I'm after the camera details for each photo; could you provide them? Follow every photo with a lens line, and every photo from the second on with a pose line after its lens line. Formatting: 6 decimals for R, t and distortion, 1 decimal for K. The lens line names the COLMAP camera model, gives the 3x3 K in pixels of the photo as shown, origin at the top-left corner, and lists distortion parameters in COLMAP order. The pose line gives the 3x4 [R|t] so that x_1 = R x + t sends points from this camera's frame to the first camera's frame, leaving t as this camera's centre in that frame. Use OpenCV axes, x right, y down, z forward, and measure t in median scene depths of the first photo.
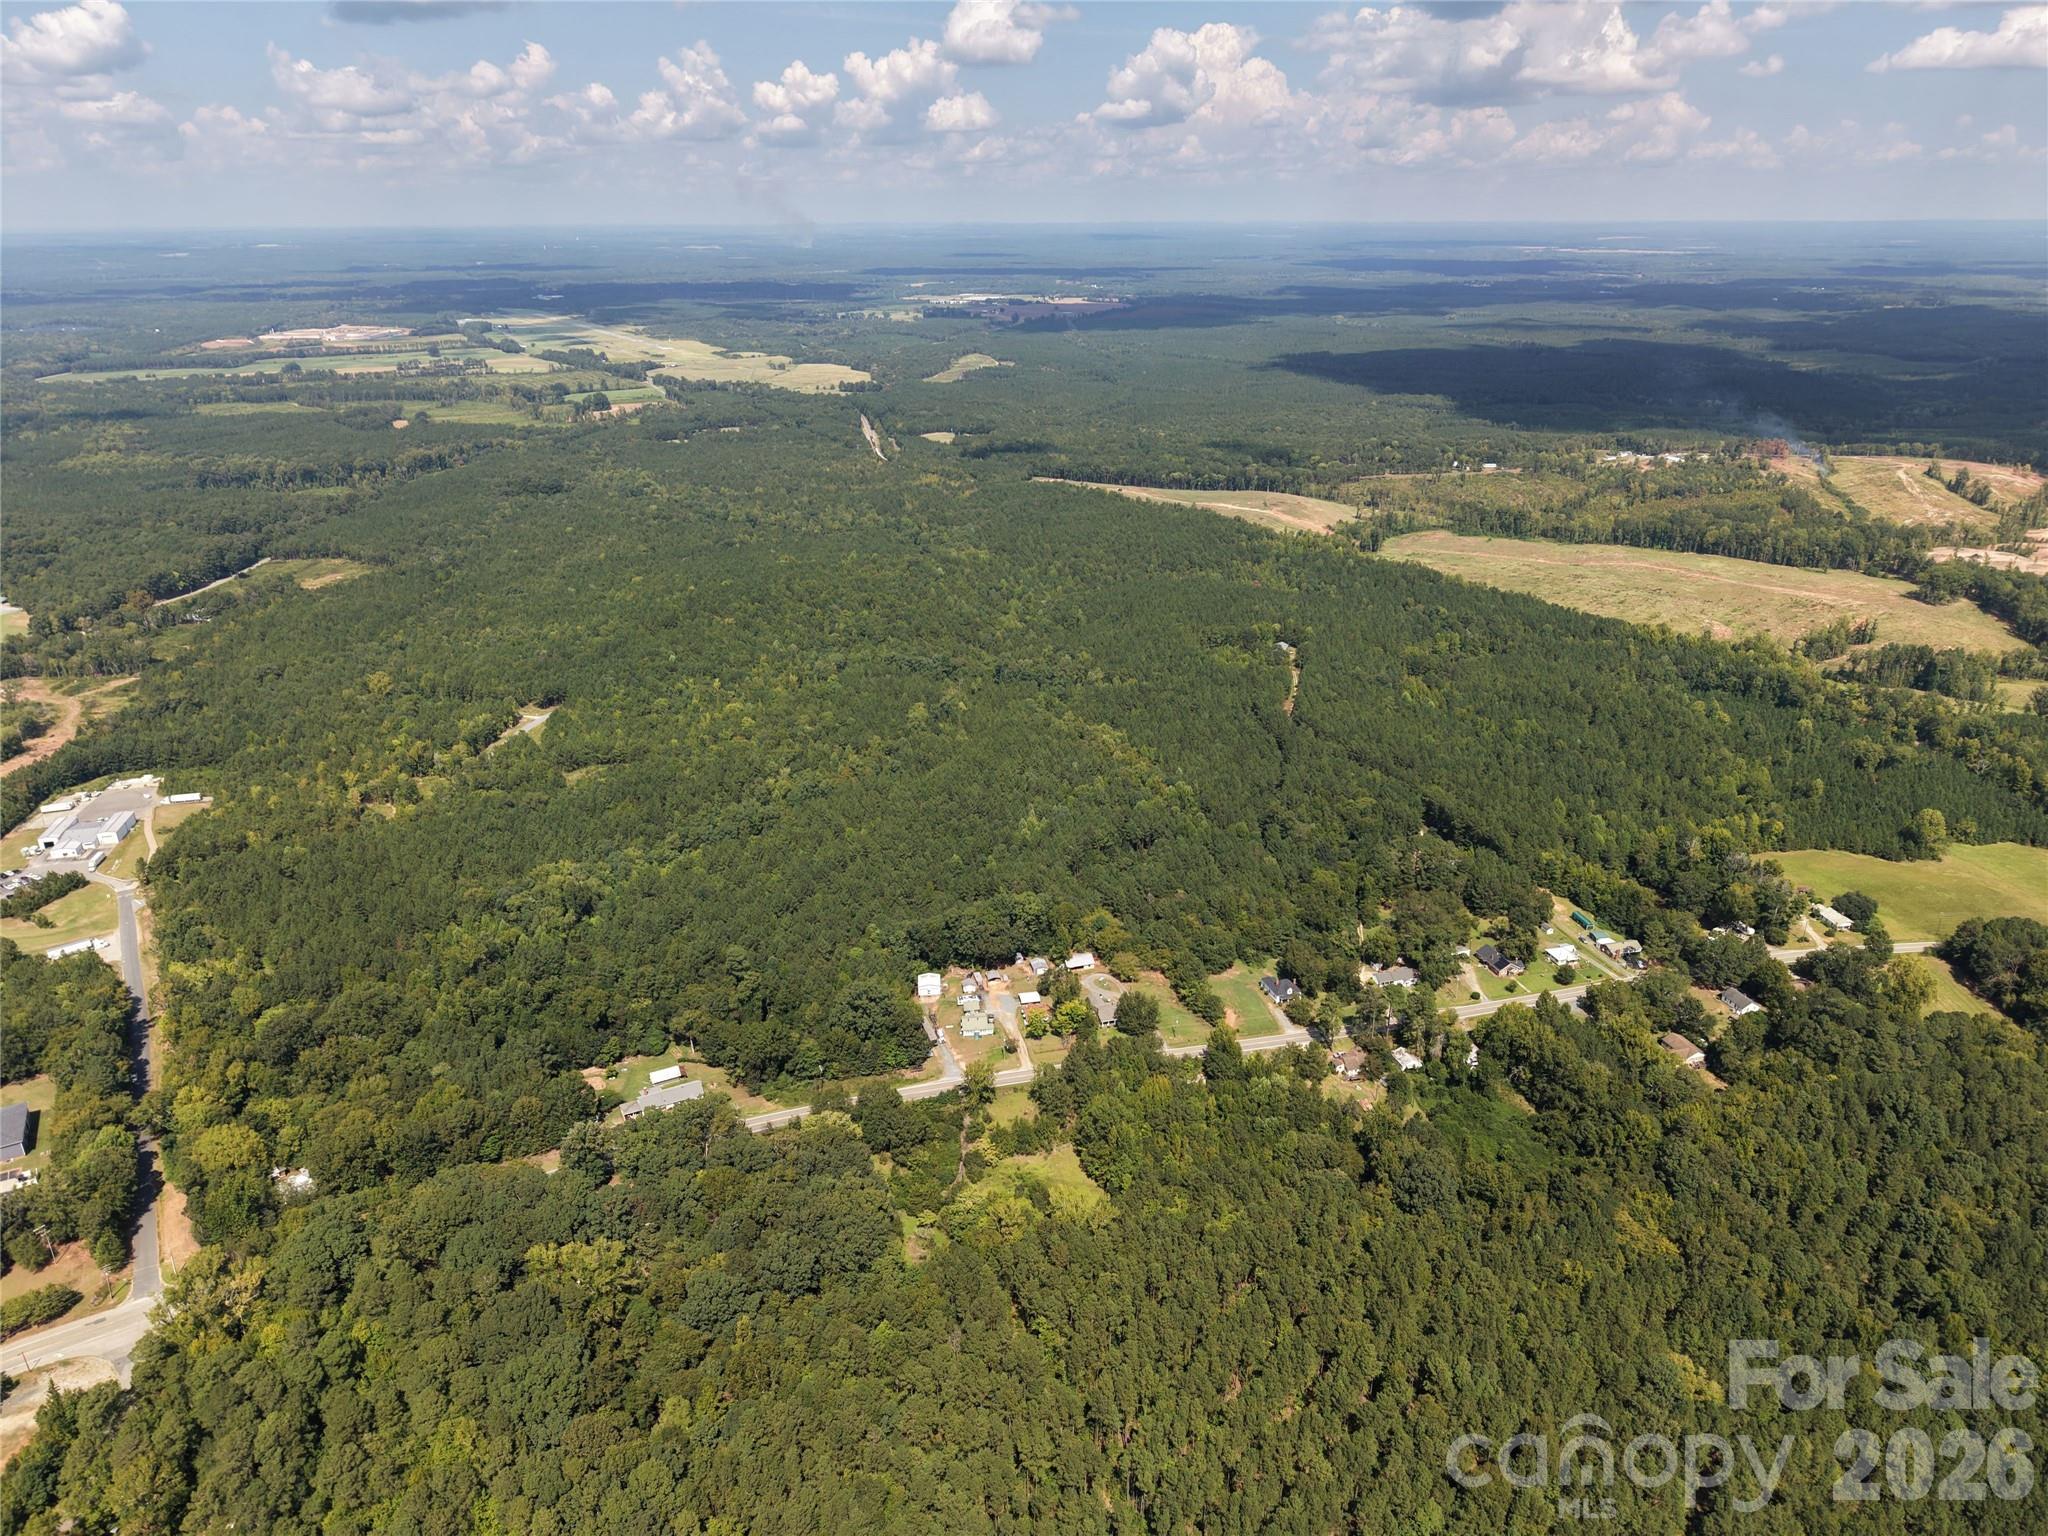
lens RADIAL K [[1372.8, 0, 1023.7], [0, 1372.8, 786.1], [0, 0, 1]] dist [0.030826, -0.029115]
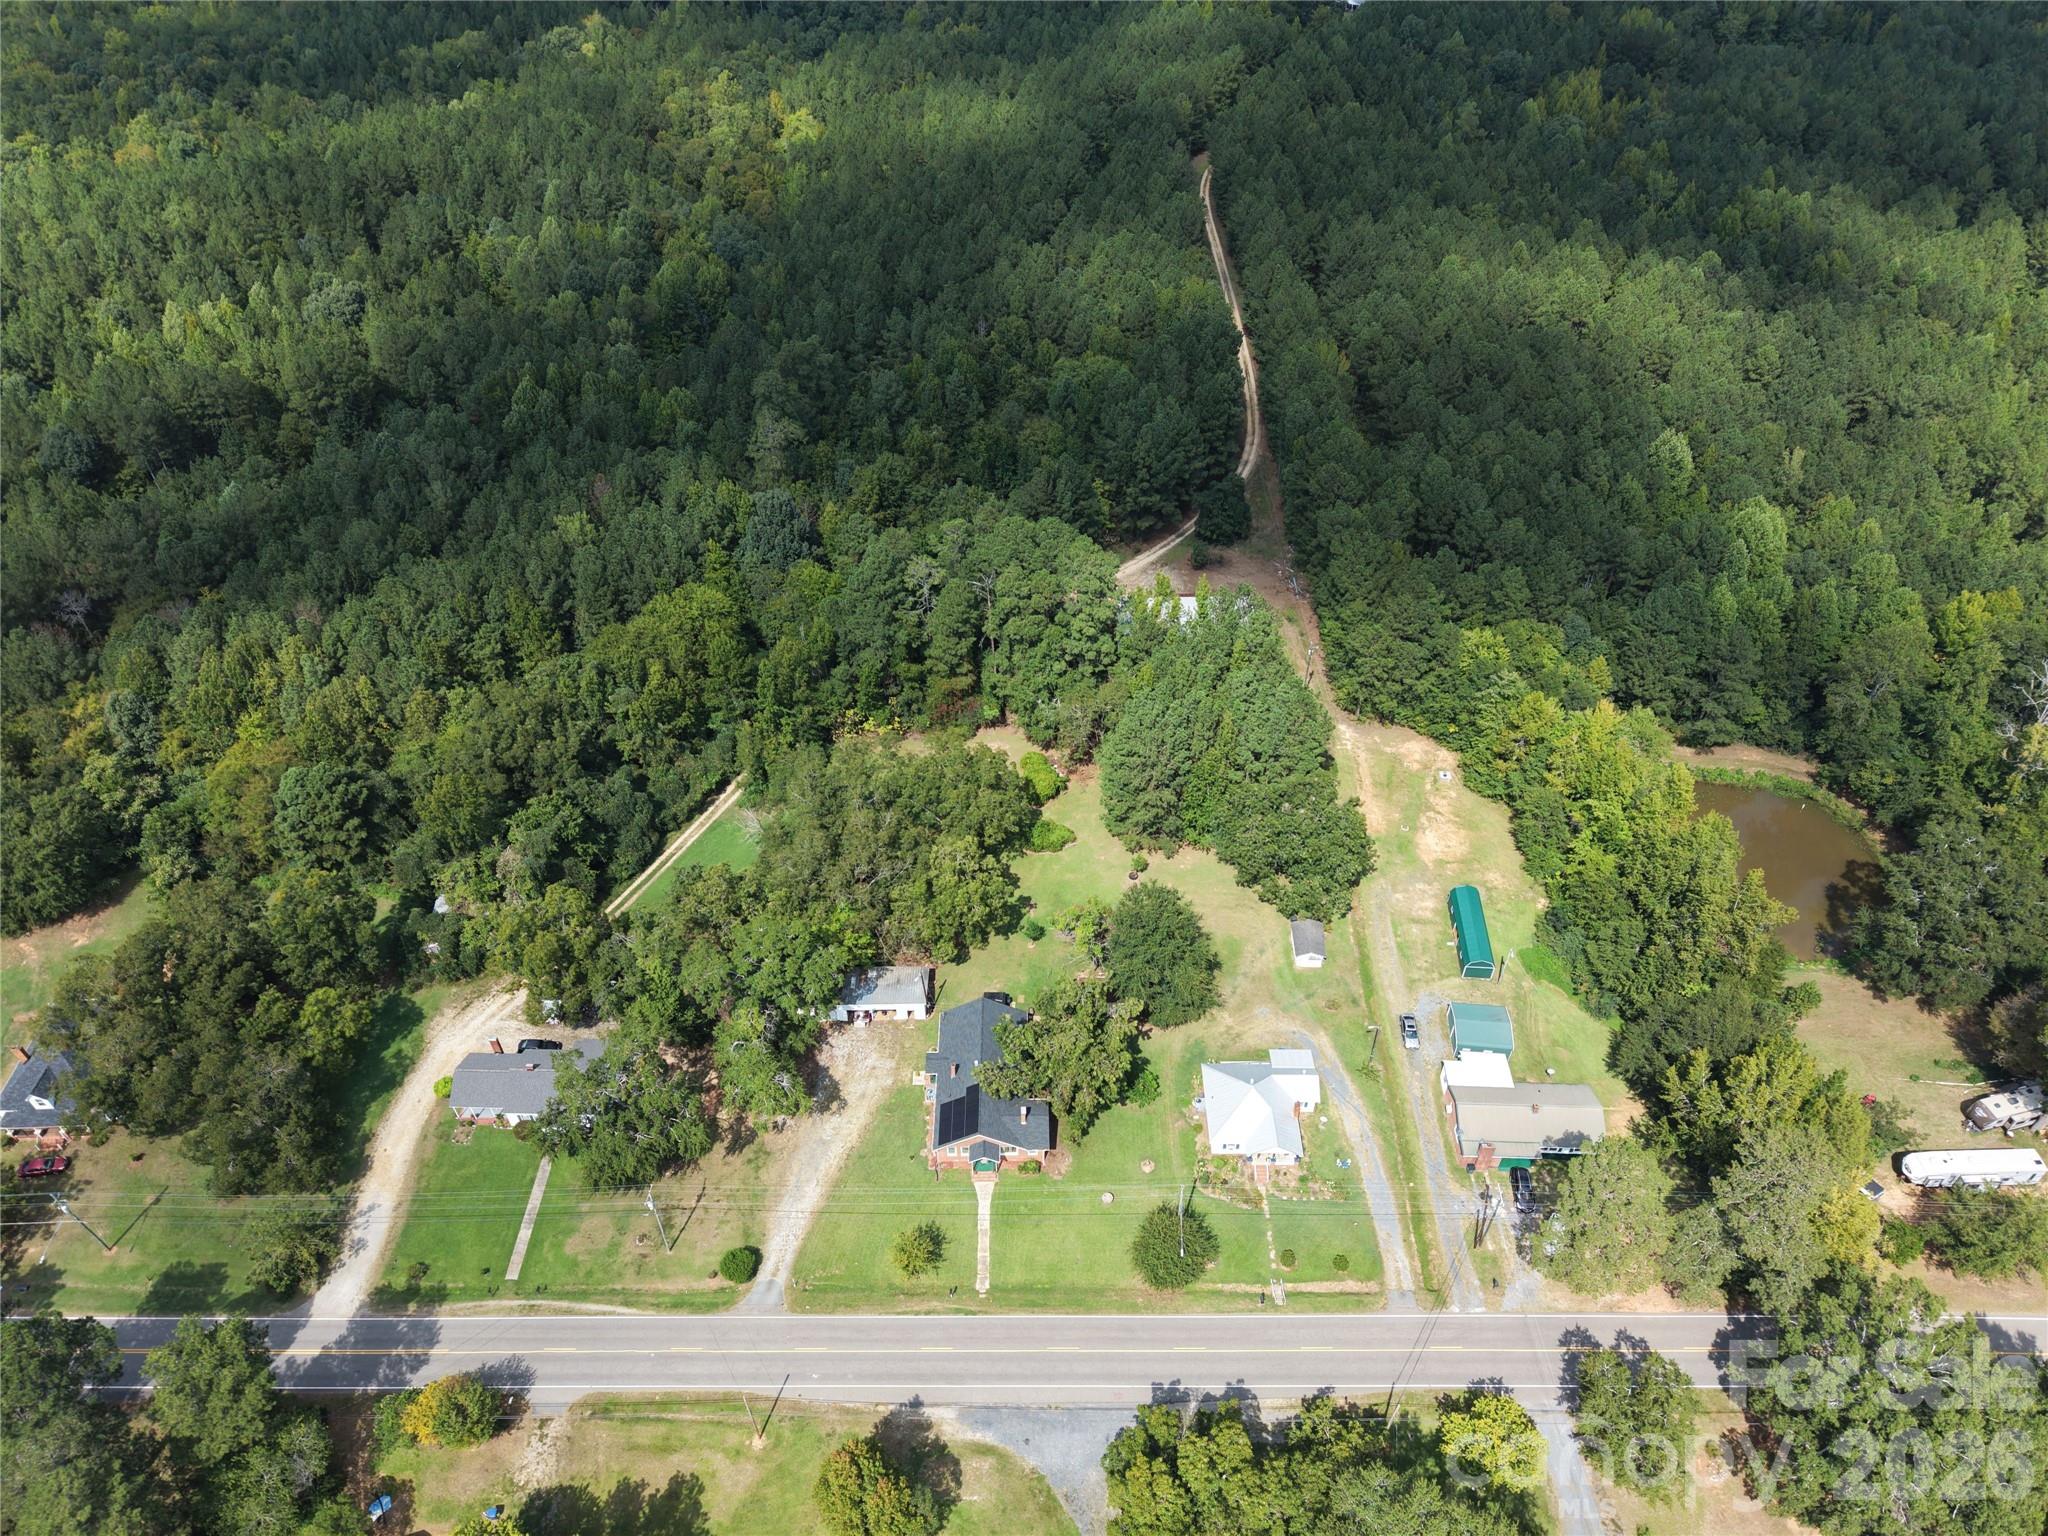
lens RADIAL K [[1372.8, 0, 1005.9], [0, 1372.8, 761.4], [0, 0, 1]] dist [0.030826, -0.029115]
pose [[0.958706, 0.188608, -0.212860, 0.322762], [-0.102080, 0.926791, 0.361438, -0.019077], [0.265447, -0.324785, 0.907774, 0.650408]]
